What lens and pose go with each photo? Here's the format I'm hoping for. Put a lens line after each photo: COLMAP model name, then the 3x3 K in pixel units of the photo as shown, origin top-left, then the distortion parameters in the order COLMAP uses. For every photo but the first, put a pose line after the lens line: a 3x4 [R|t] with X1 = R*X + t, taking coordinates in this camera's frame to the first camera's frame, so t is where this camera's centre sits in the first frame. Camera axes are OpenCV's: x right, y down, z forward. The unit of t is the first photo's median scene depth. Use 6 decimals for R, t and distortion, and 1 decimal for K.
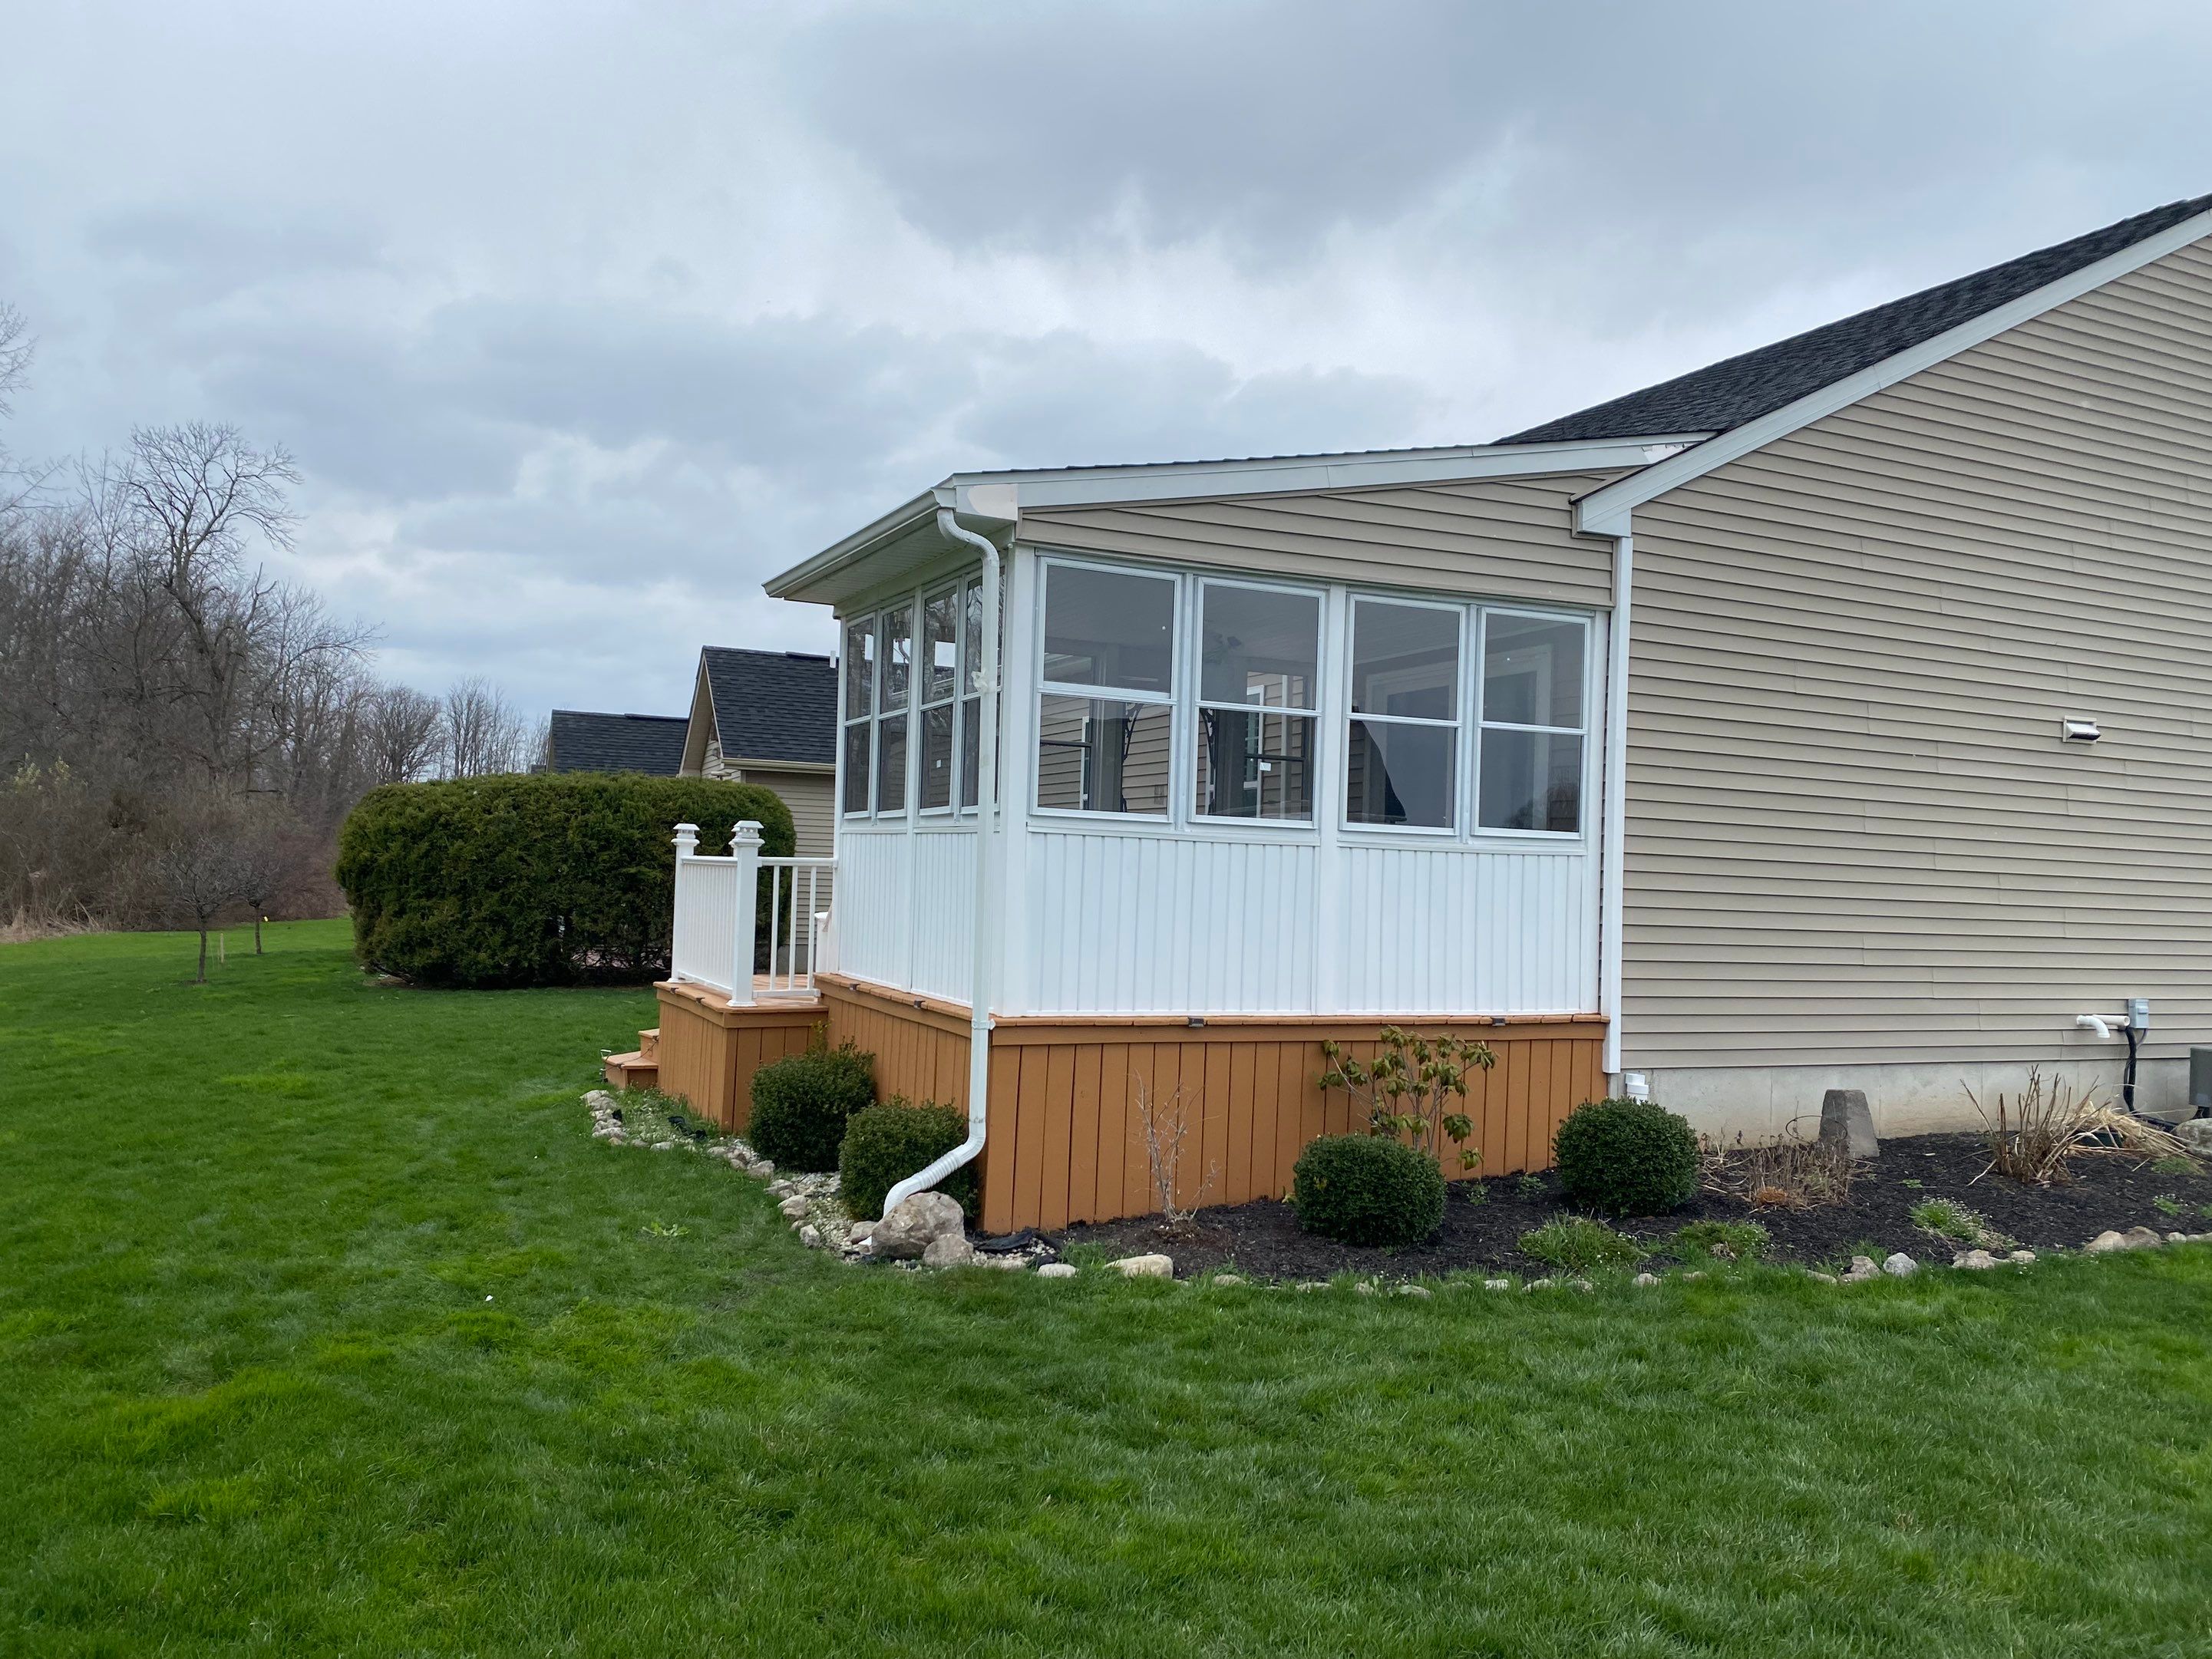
lens RADIAL K [[1668.8, 0, 1097.5], [0, 1668.8, 842.0], [0, 0, 1]] dist [0.072664, 0.001034]
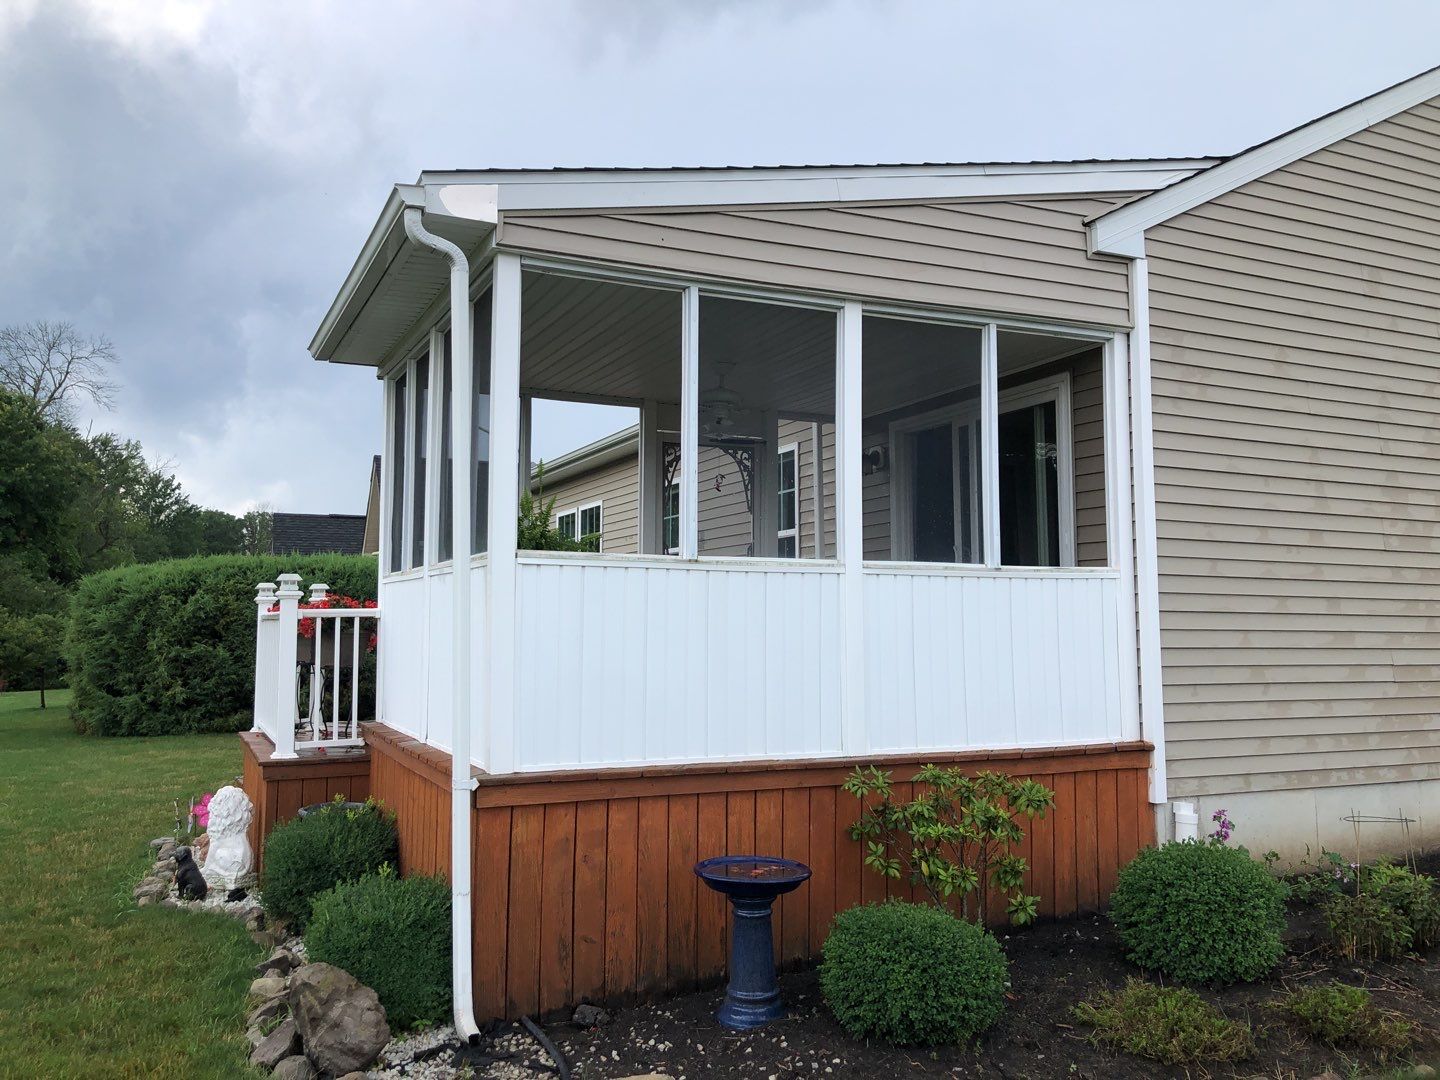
lens RADIAL K [[1201.2, 0, 719.0], [0, 1201.2, 533.0], [0, 0, 1]] dist [-0.004996, 0.000916]
pose [[0.999427, -0.031485, 0.012443, 0.050531], [0.032166, 0.997740, -0.058993, 0.015660], [-0.010557, 0.059359, 0.998181, 0.303383]]
